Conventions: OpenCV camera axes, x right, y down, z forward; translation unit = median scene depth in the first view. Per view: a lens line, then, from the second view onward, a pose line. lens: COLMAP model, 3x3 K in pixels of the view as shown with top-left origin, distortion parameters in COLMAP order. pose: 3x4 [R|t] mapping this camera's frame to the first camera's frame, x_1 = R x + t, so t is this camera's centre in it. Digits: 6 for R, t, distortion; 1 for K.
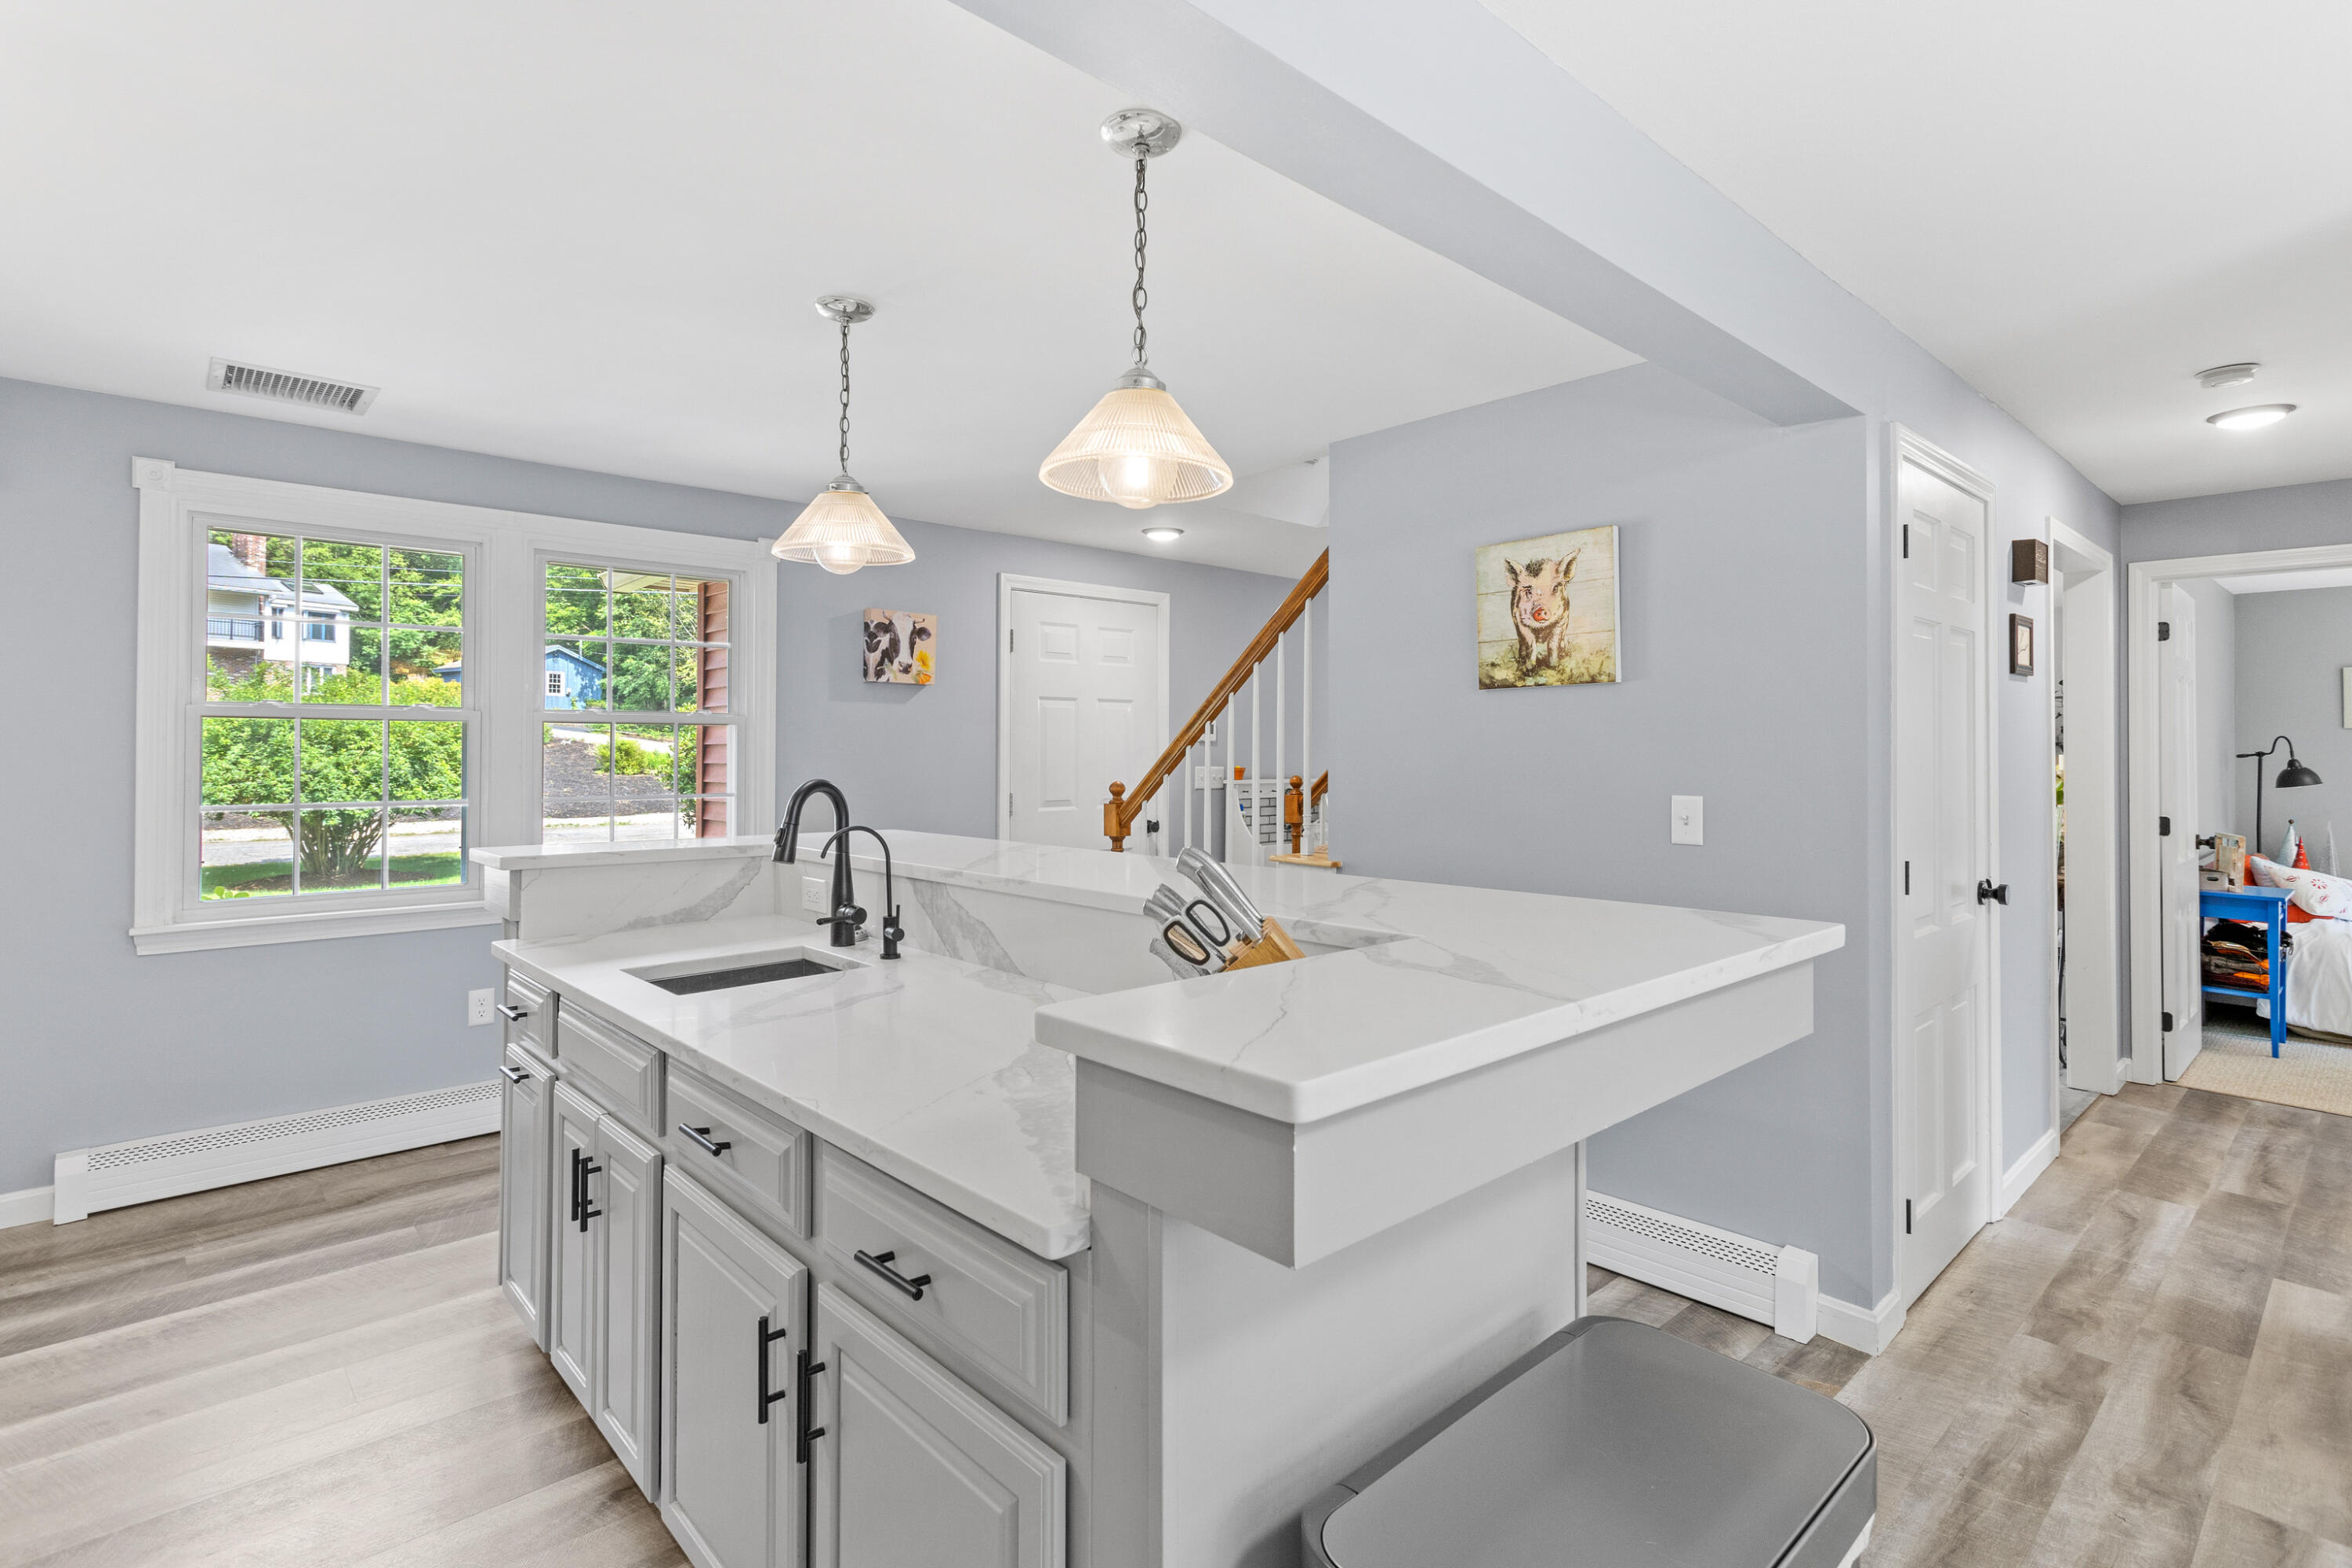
lens RADIAL K [[1127.6, 0, 1186.7], [0, 1127.6, 739.4], [0, 0, 1]] dist [0.005081, -0.000448]
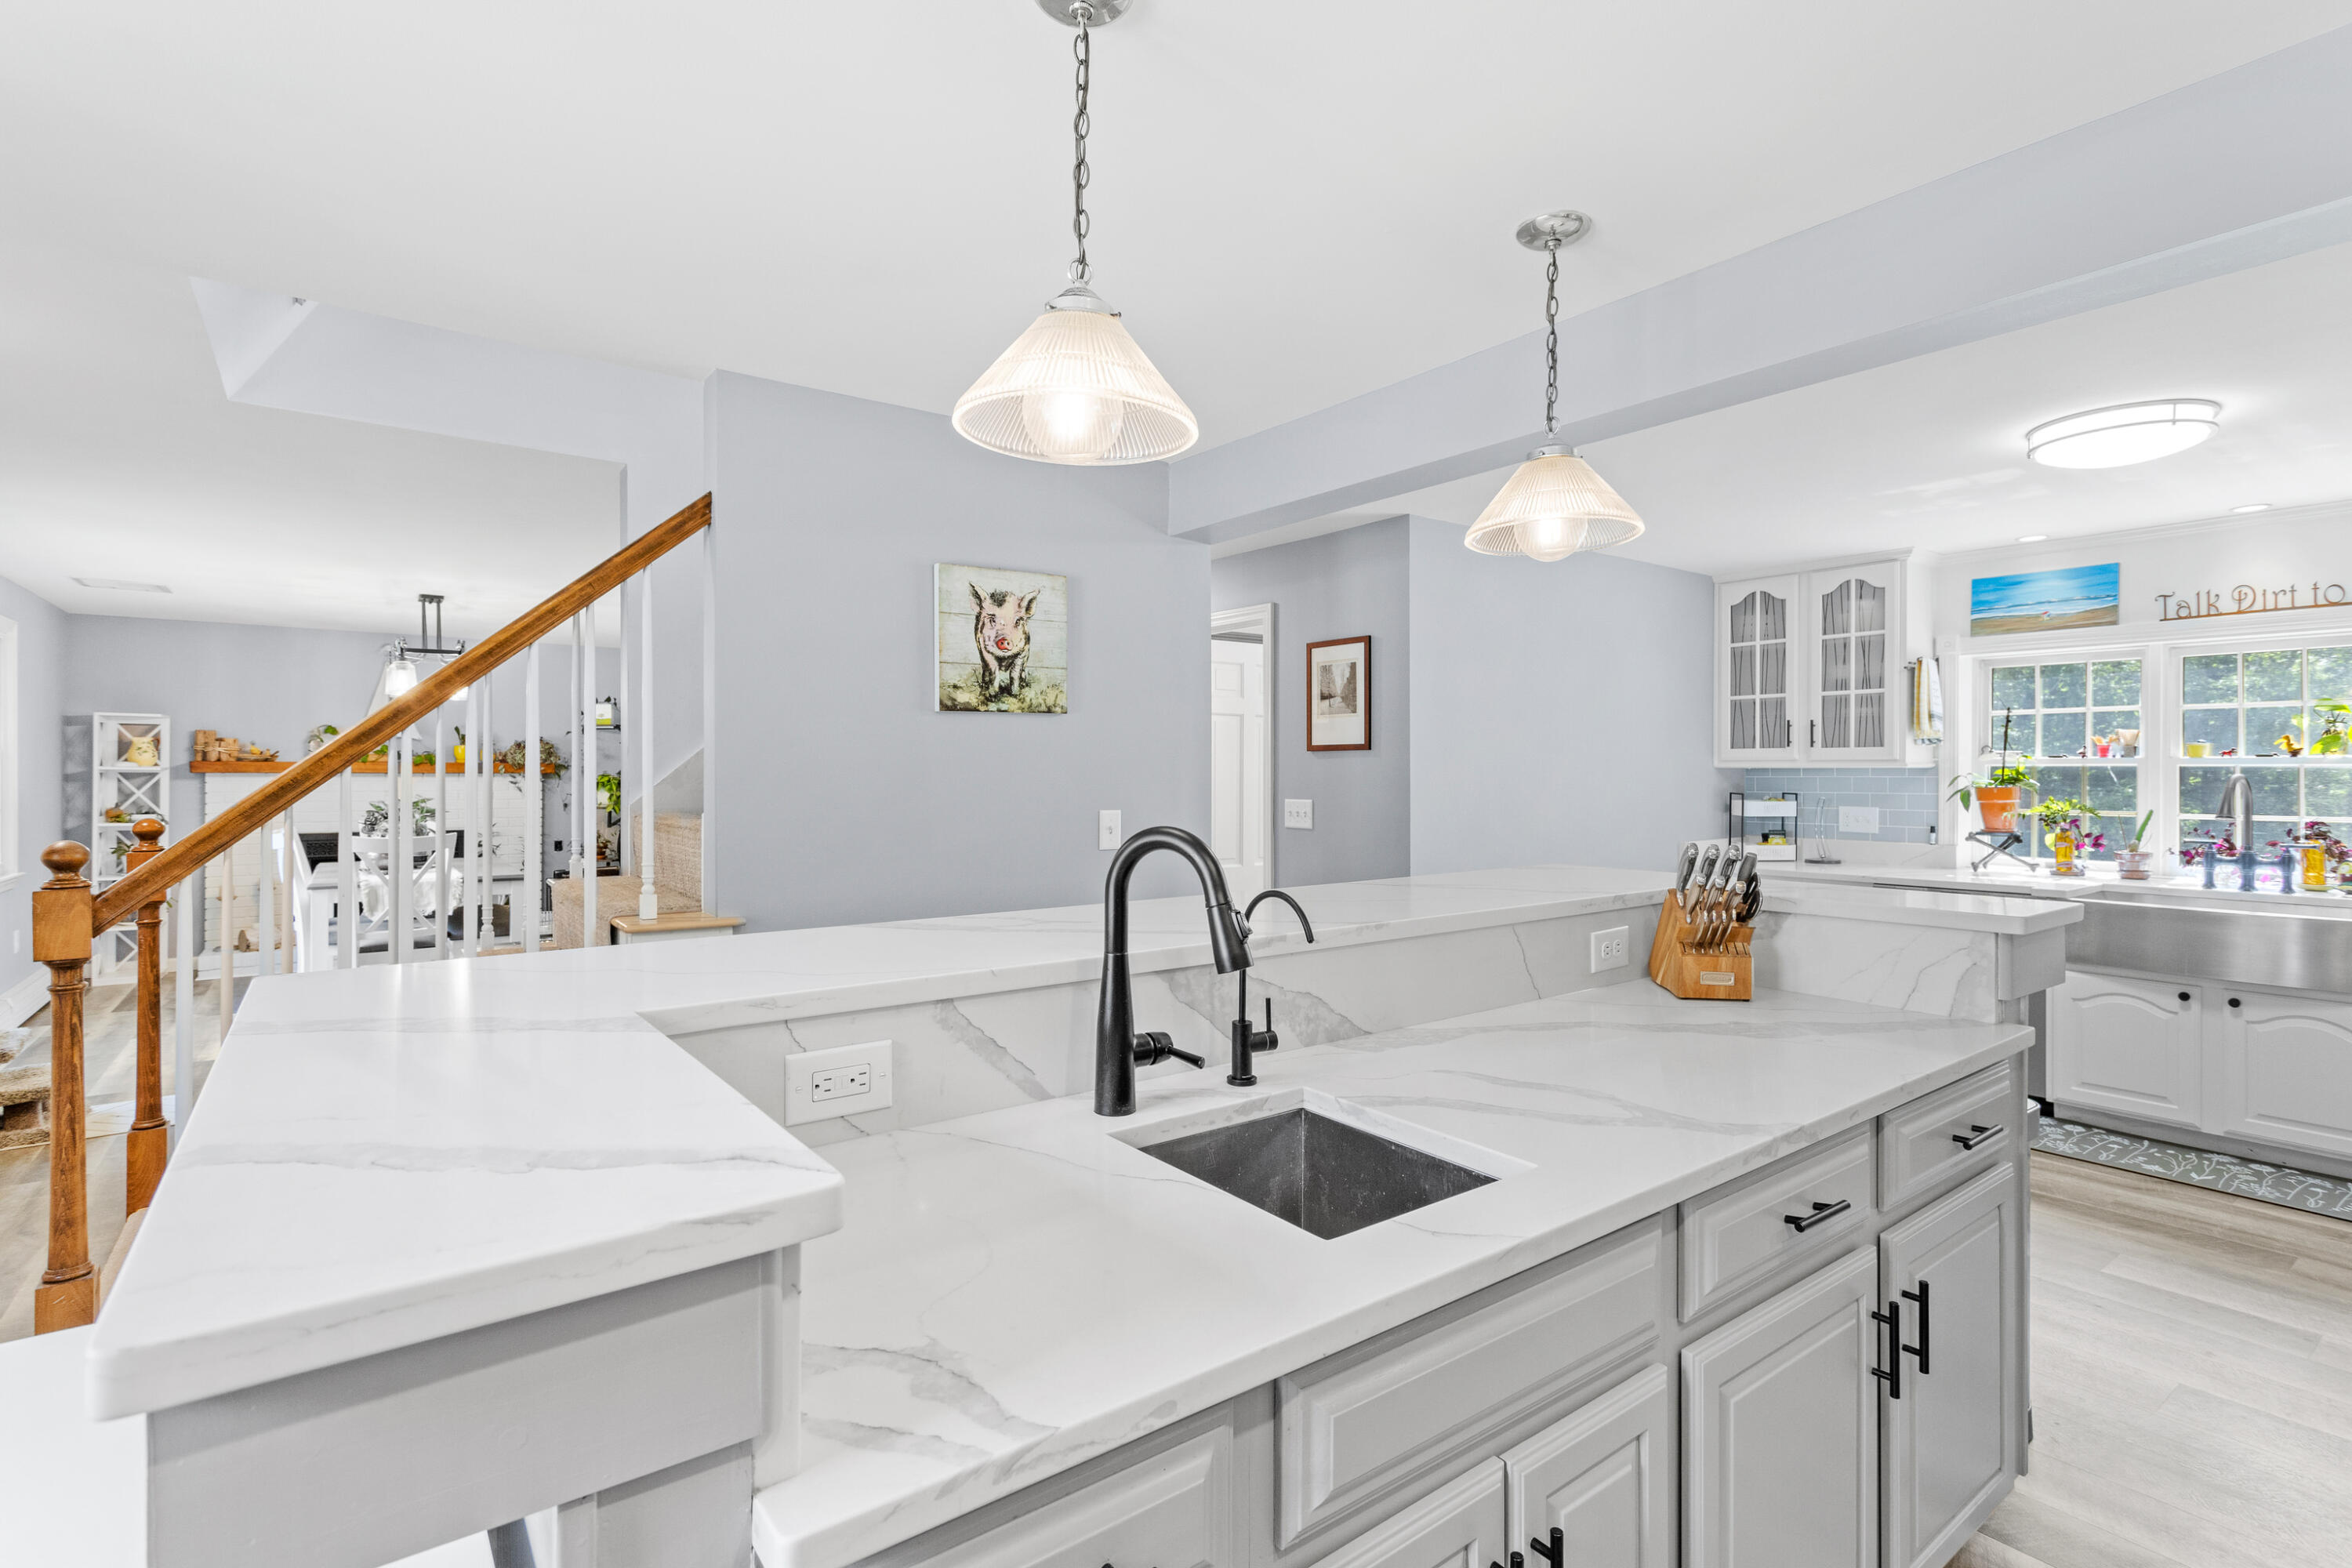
lens RADIAL K [[1127.6, 0, 1172.3], [0, 1127.6, 781.0], [0, 0, 1]] dist [0.005081, -0.000448]
pose [[0.096709, -0.009450, 0.995268, -0.717122], [-0.010090, 0.999894, 0.010474, 0.004014], [-0.995262, -0.011056, 0.096604, 0.745305]]
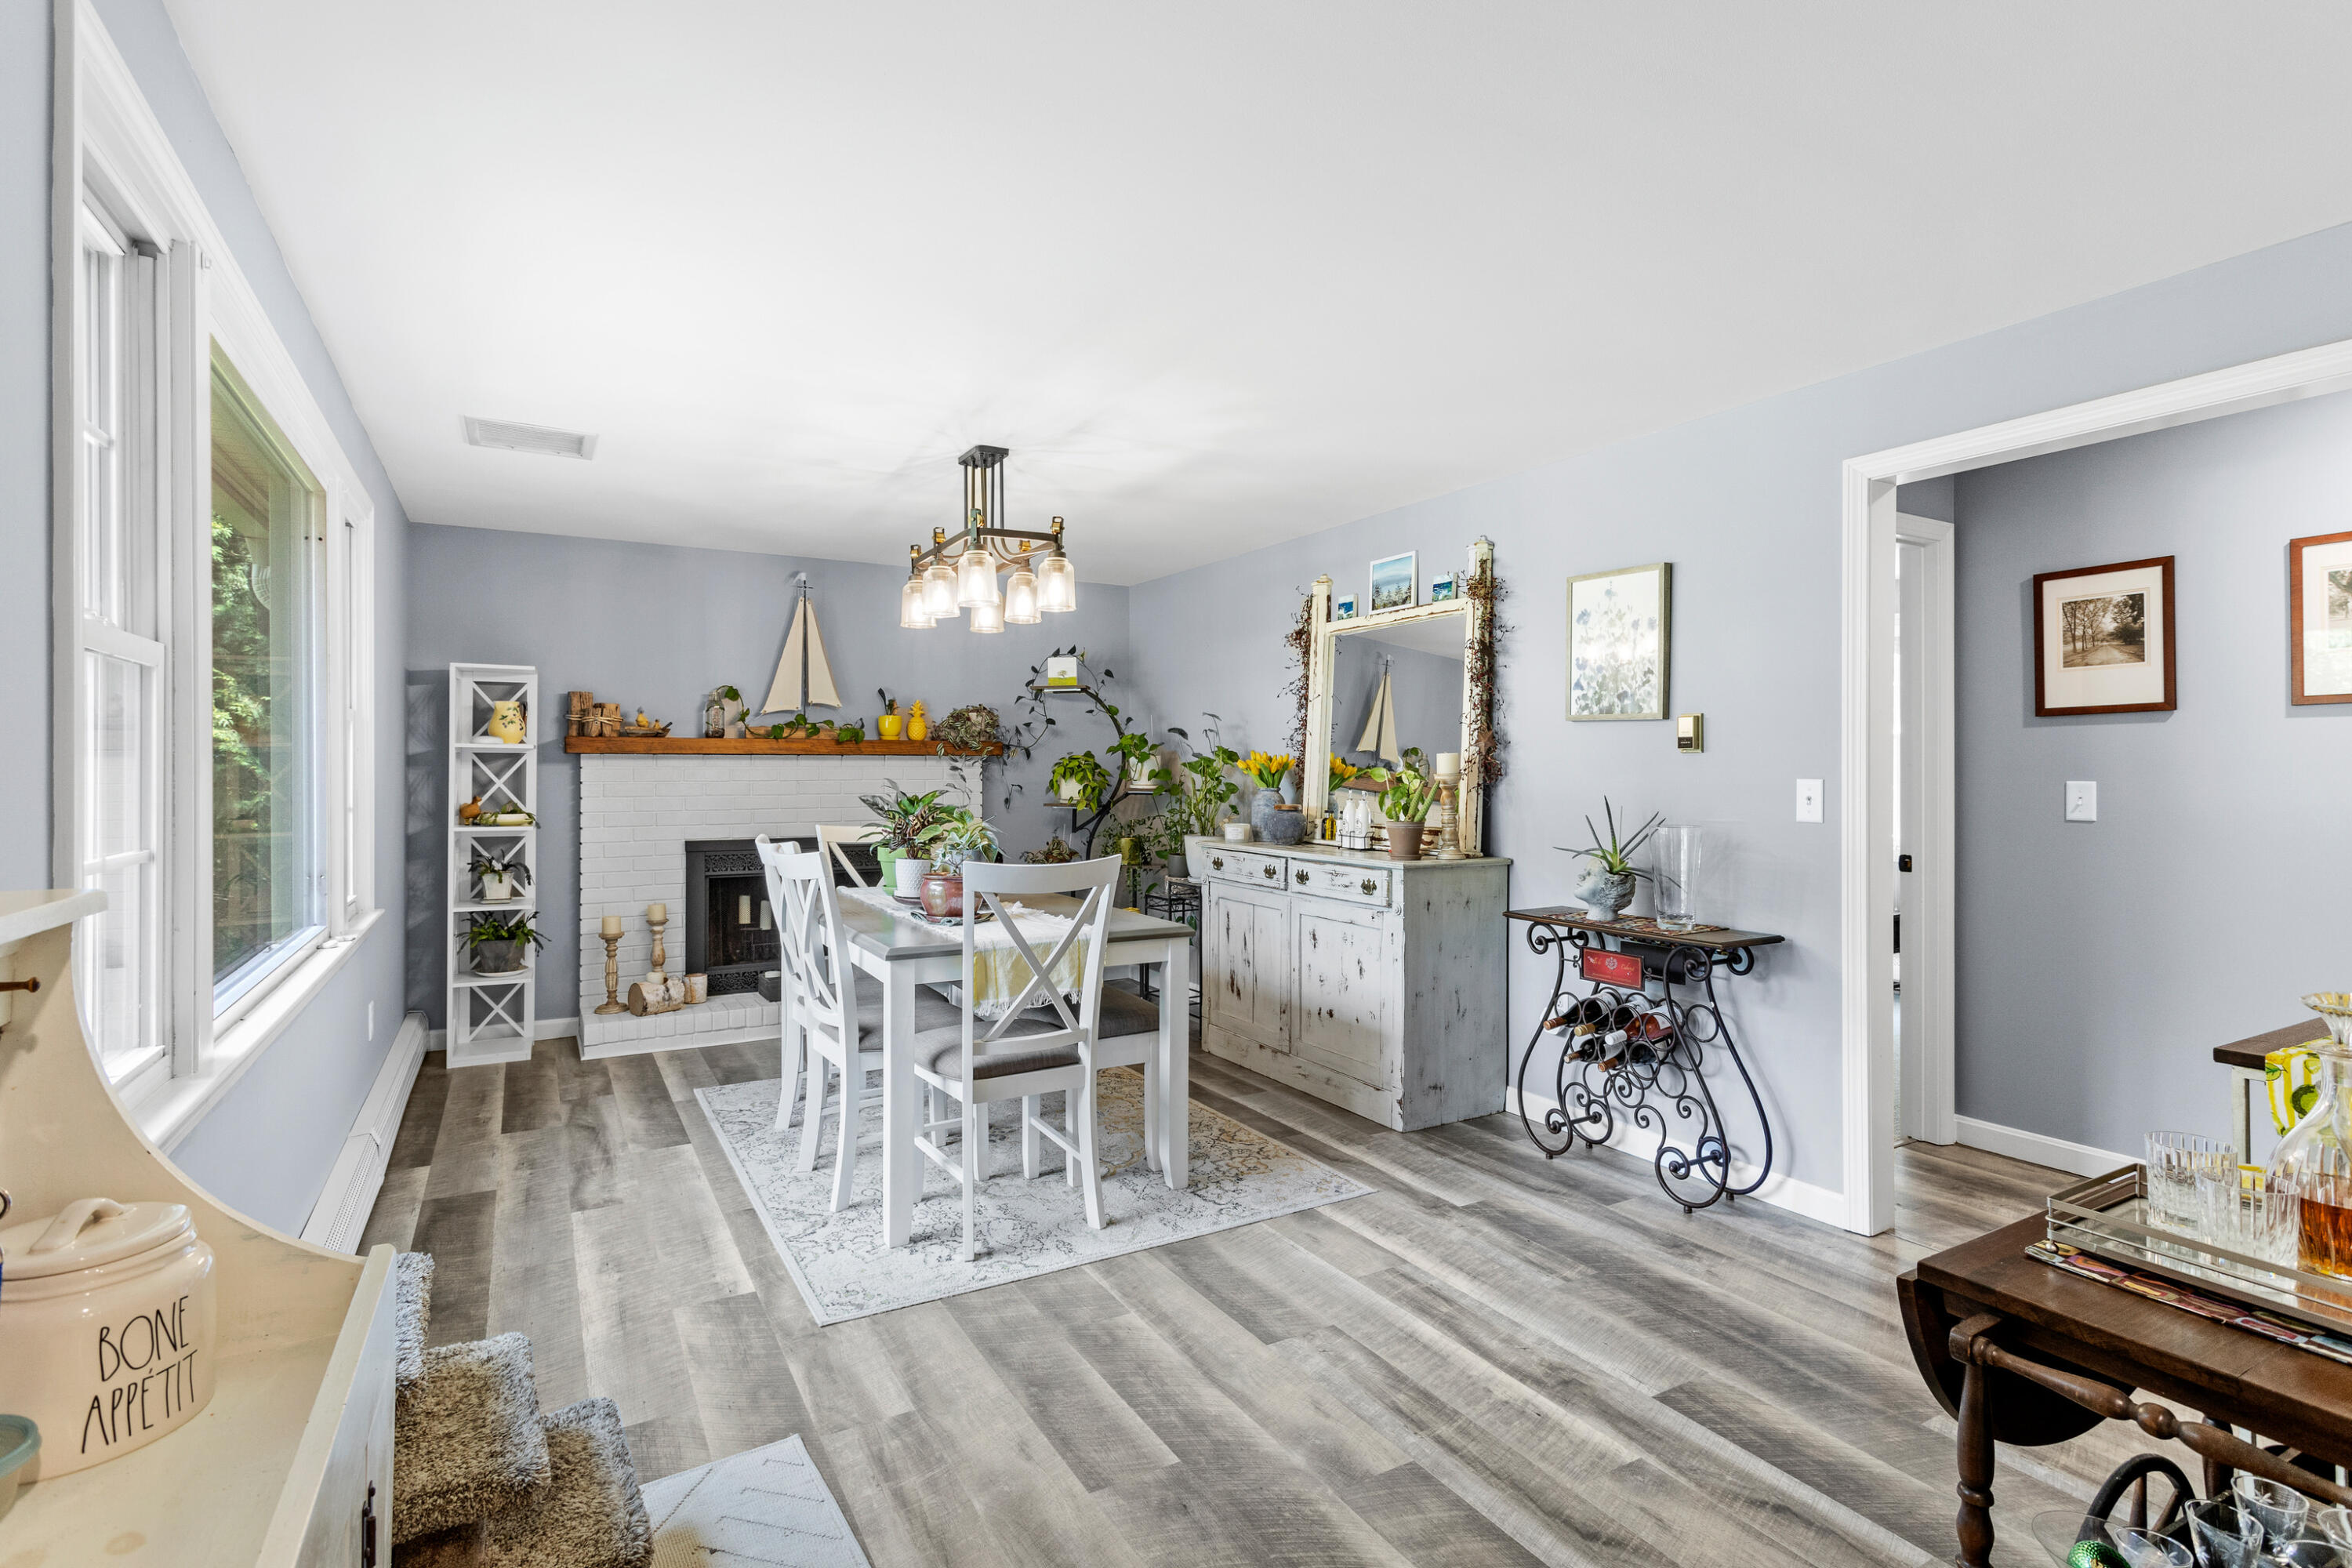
lens RADIAL K [[1127.6, 0, 1175.5], [0, 1127.6, 768.2], [0, 0, 1]] dist [0.005081, -0.000448]
pose [[0.226017, -0.005220, 0.974109, 0.196540], [-0.005355, 0.999964, 0.006601, 0.045048], [-0.974109, -0.006709, 0.225981, 1.989229]]
